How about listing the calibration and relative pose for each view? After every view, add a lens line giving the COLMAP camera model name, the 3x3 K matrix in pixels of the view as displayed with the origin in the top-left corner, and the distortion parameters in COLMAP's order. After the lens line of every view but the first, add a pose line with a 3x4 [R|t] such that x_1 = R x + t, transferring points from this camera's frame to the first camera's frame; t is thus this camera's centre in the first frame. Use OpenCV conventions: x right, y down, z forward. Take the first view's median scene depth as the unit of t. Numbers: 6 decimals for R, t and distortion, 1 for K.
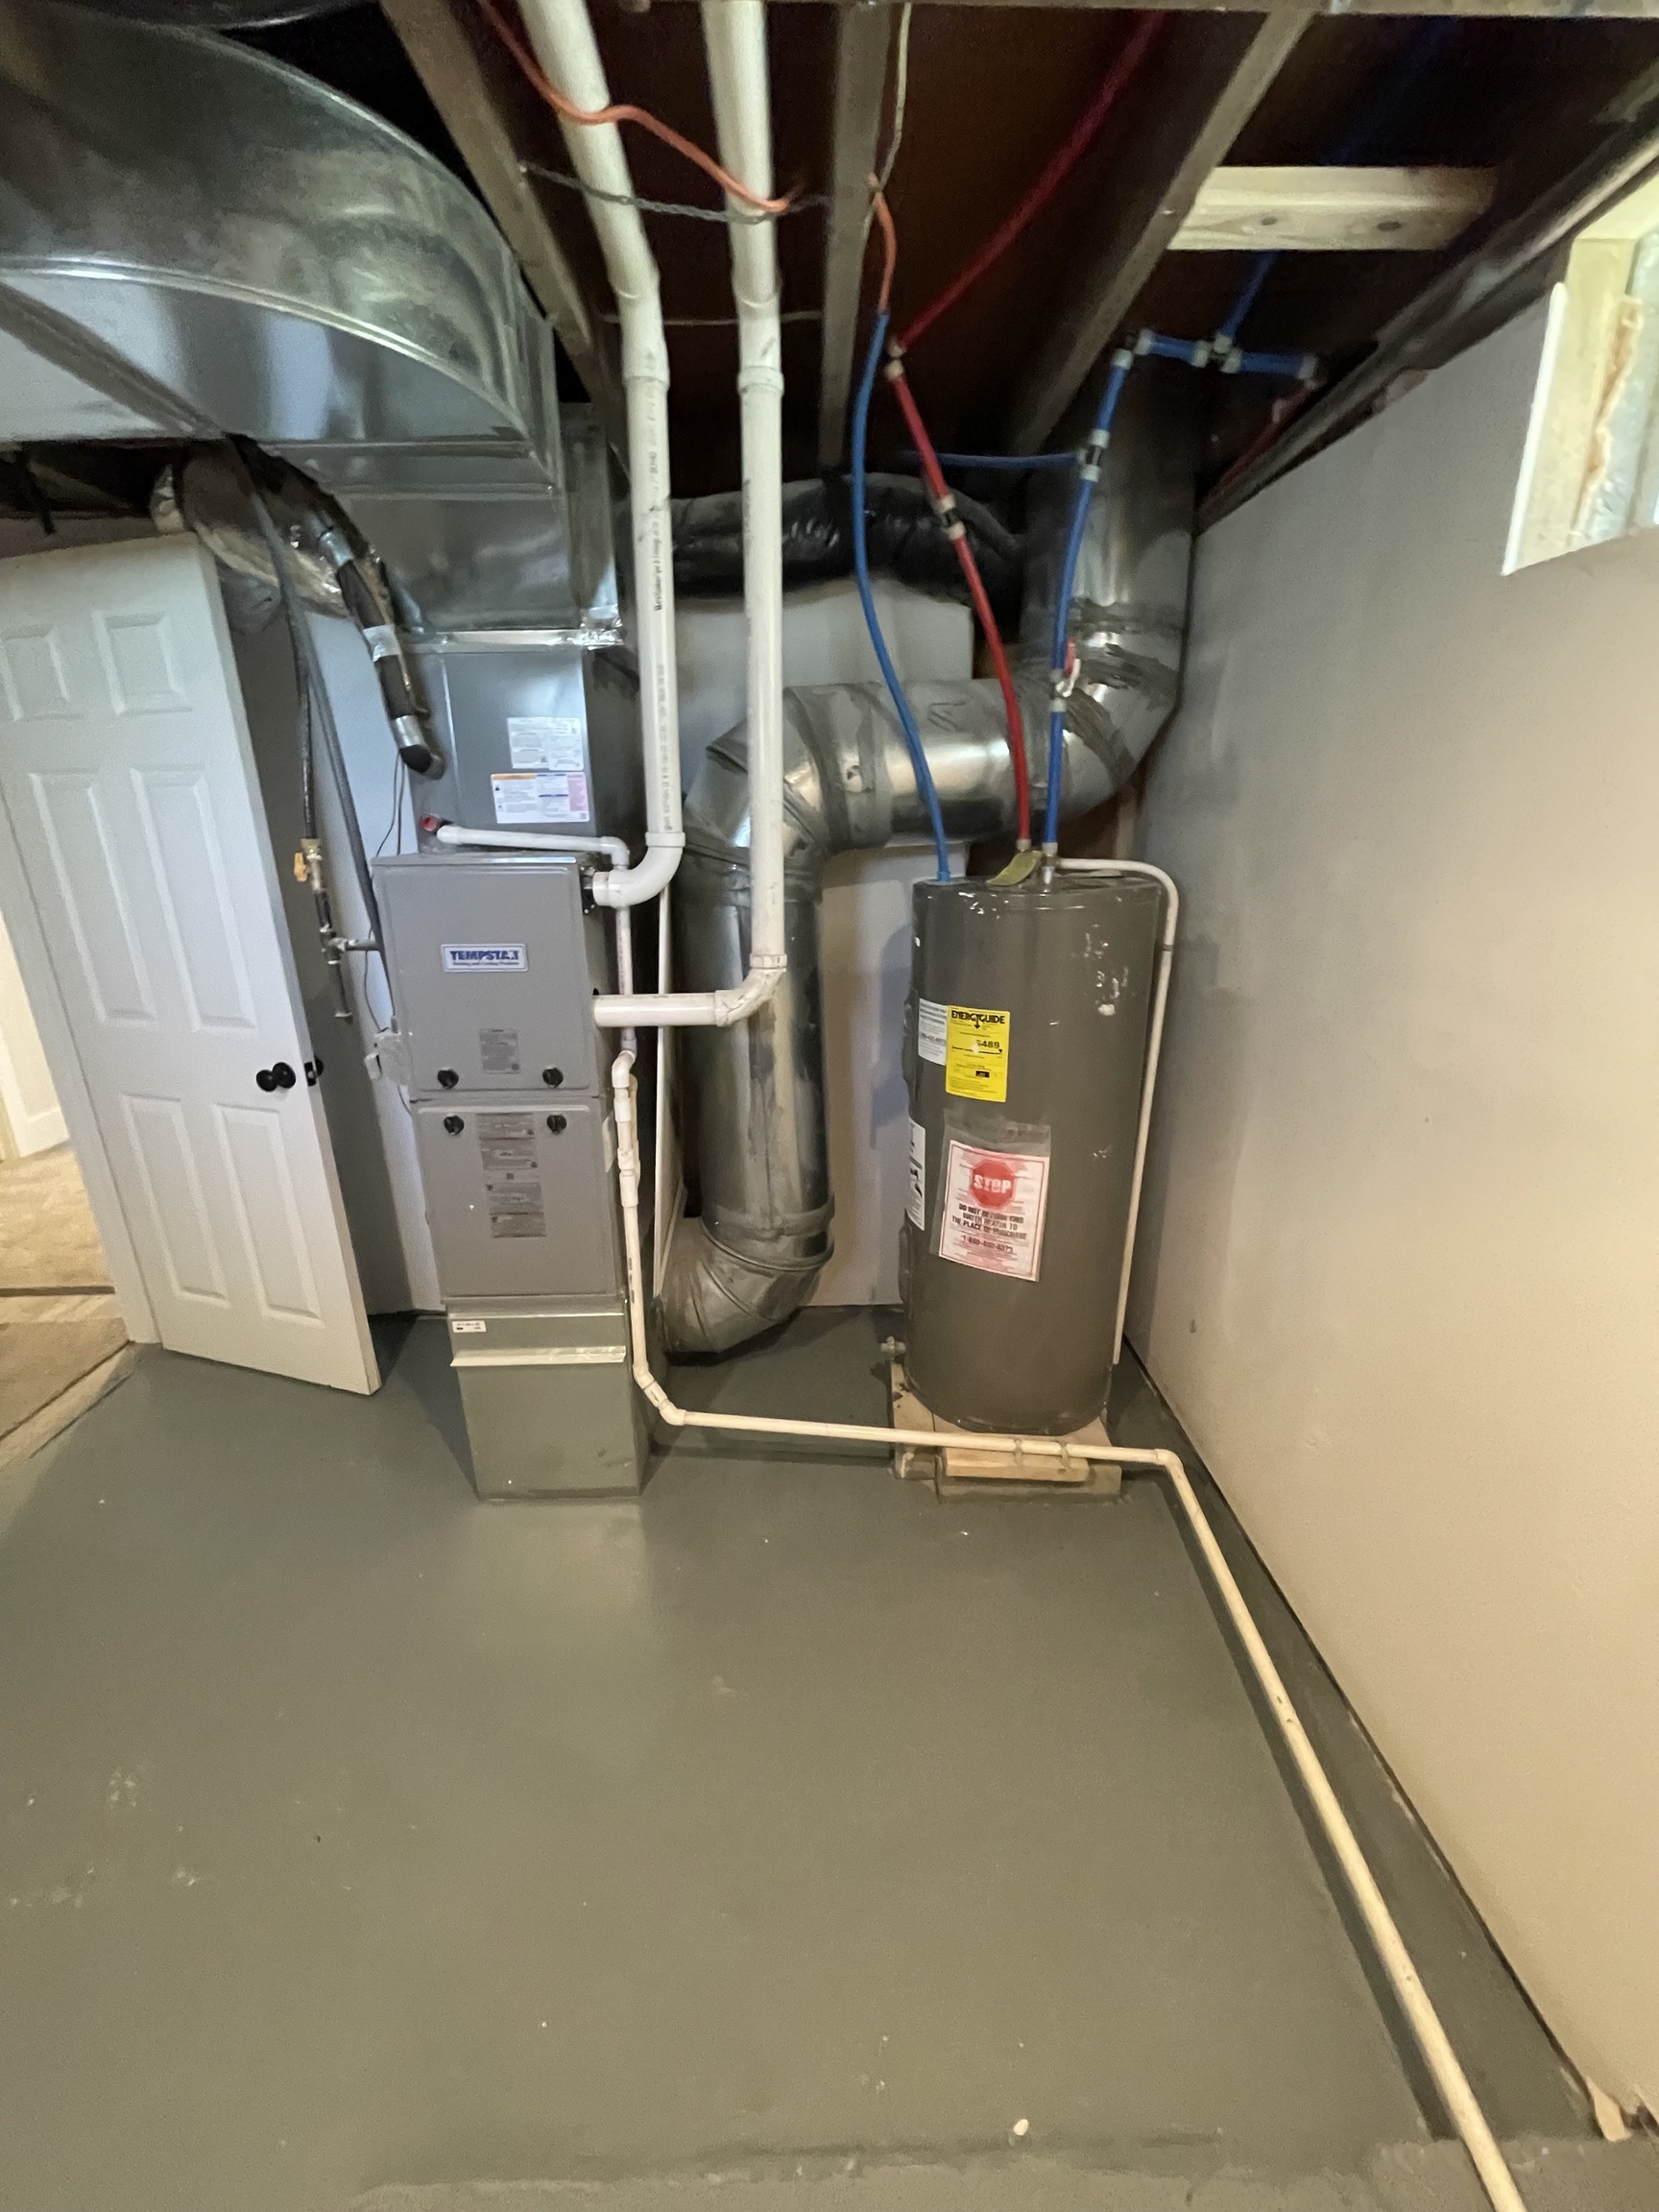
lens RADIAL K [[893.4, 0, 821.8], [0, 893.4, 1097.7], [0, 0, 1]] dist [-0.004265, 0.000828]
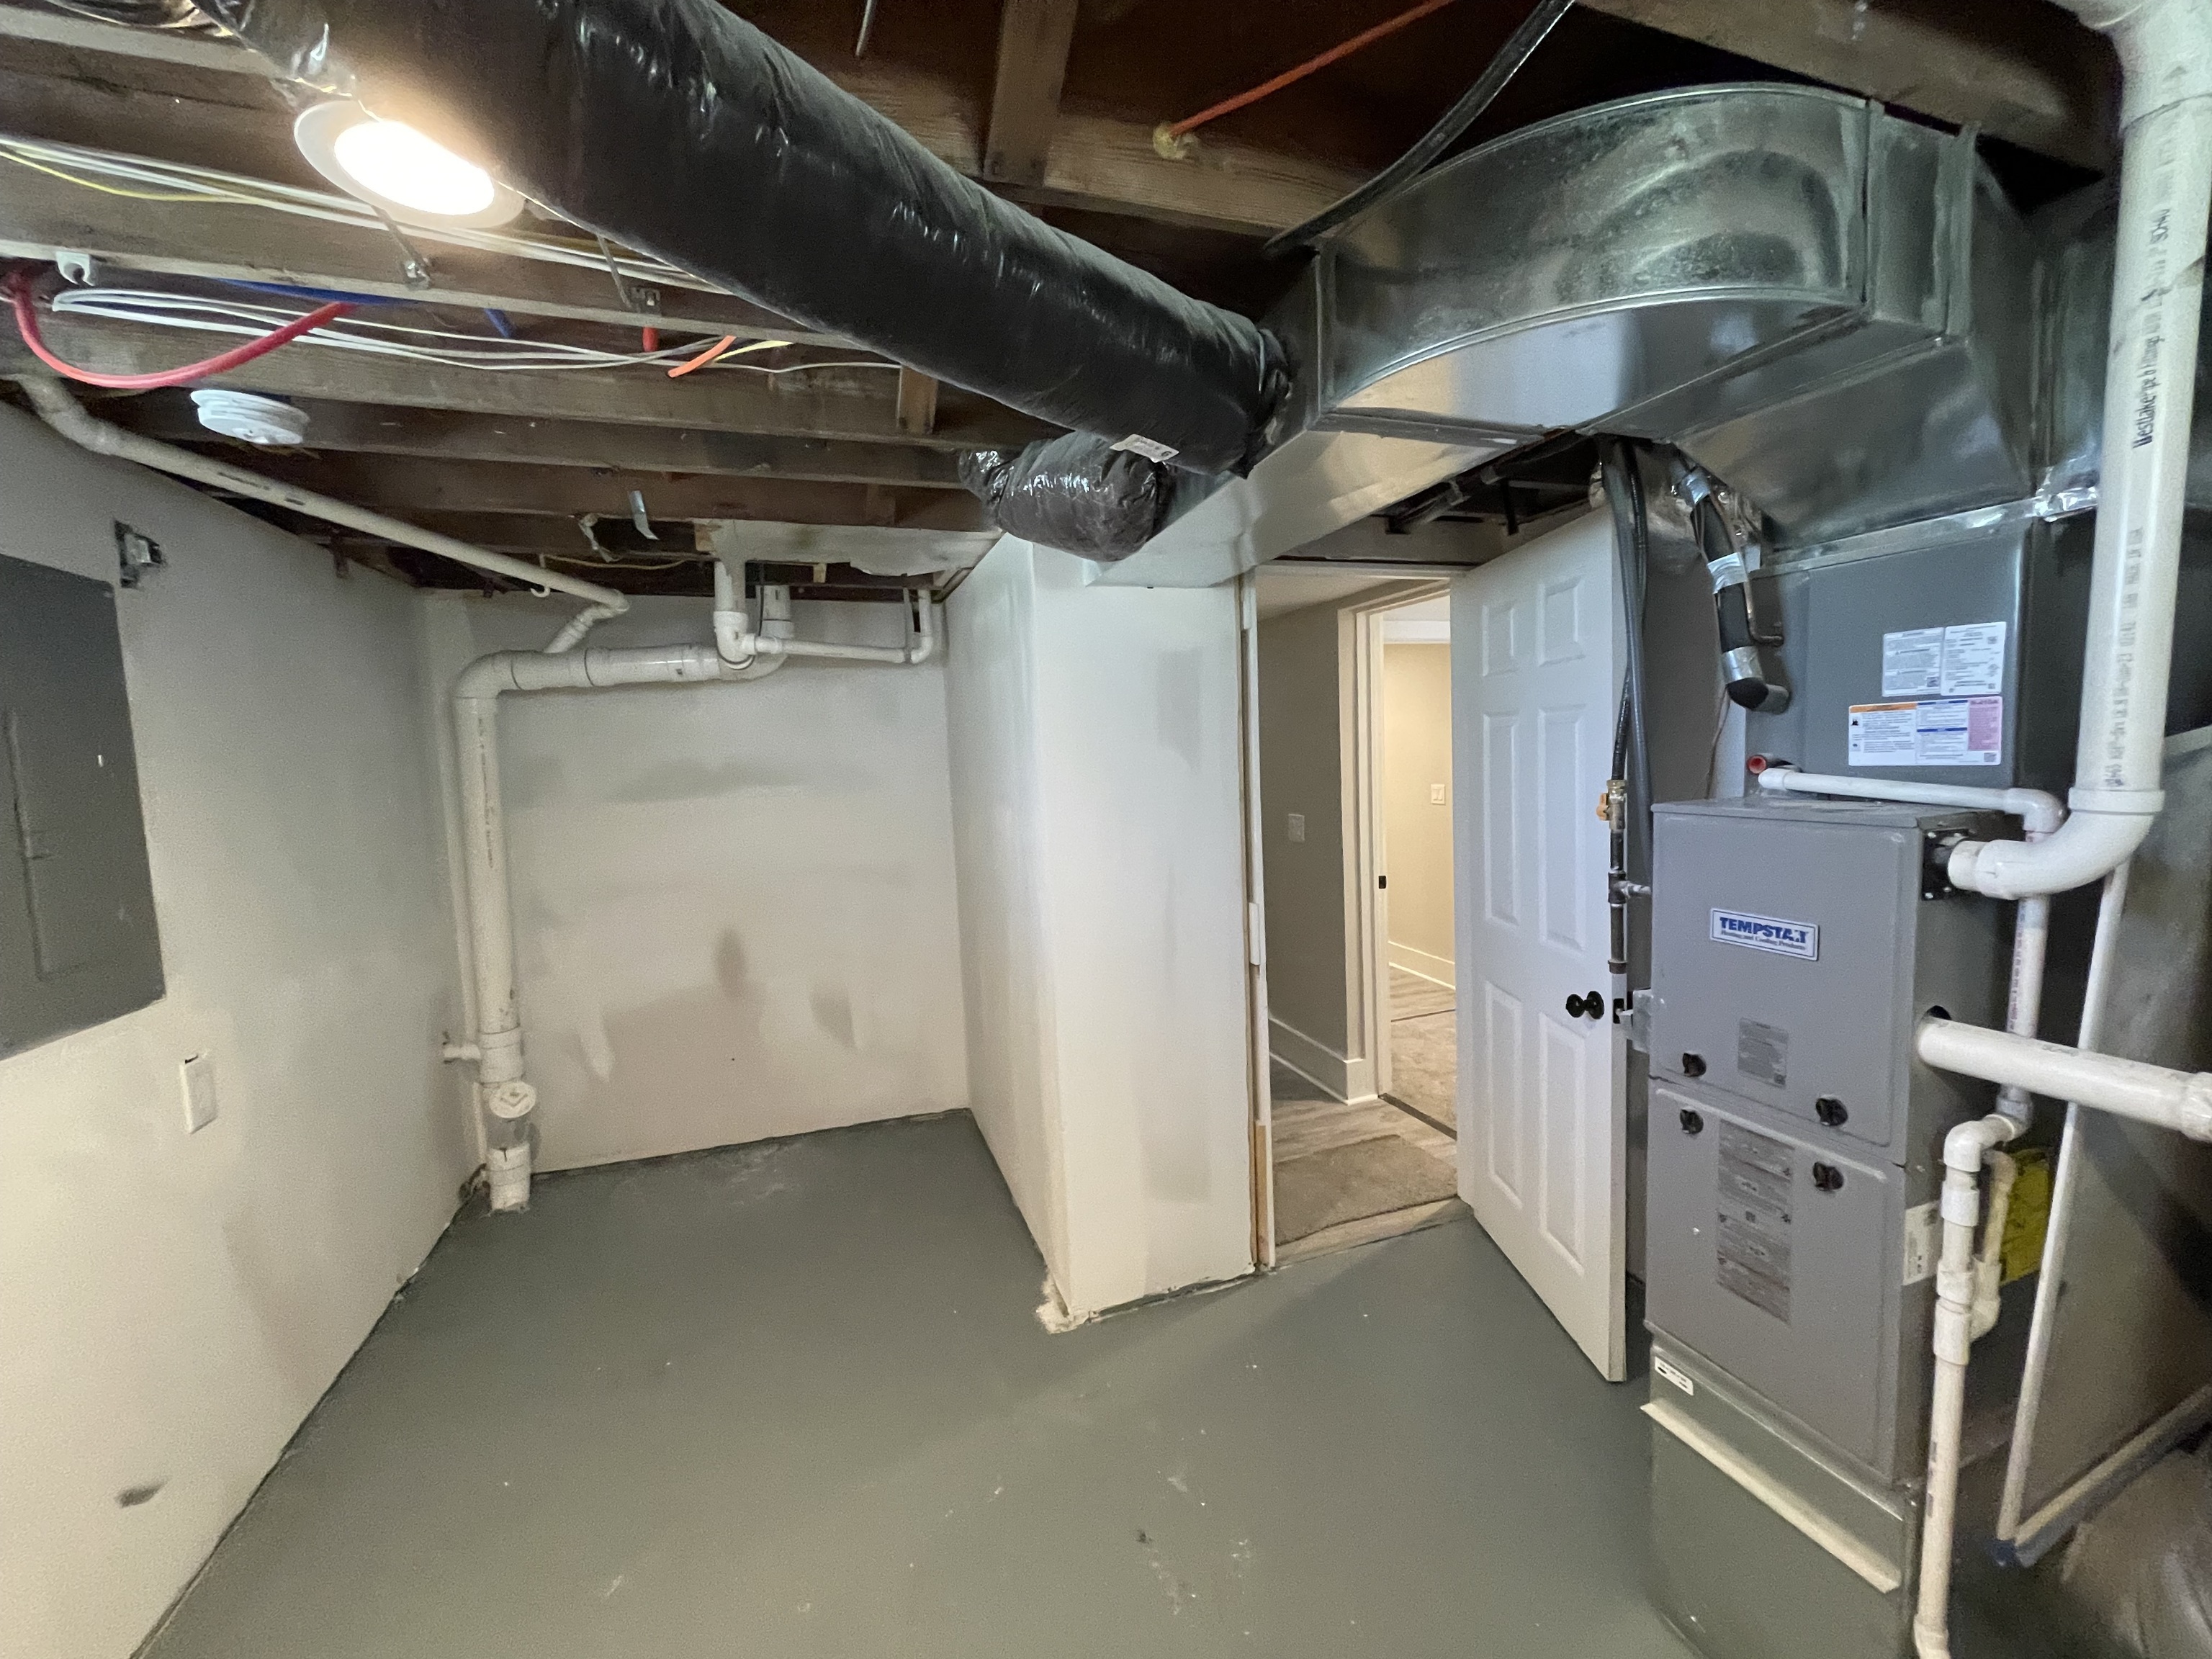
lens RADIAL K [[893.4, 0, 1111.7], [0, 893.4, 827.2], [0, 0, 1]] dist [-0.004265, 0.000828]
pose [[0.308547, 0.083207, -0.947563, 0.174160], [-0.259396, 0.965771, 0.000341, -0.092536], [0.915157, 0.245689, 0.319570, 0.188428]]
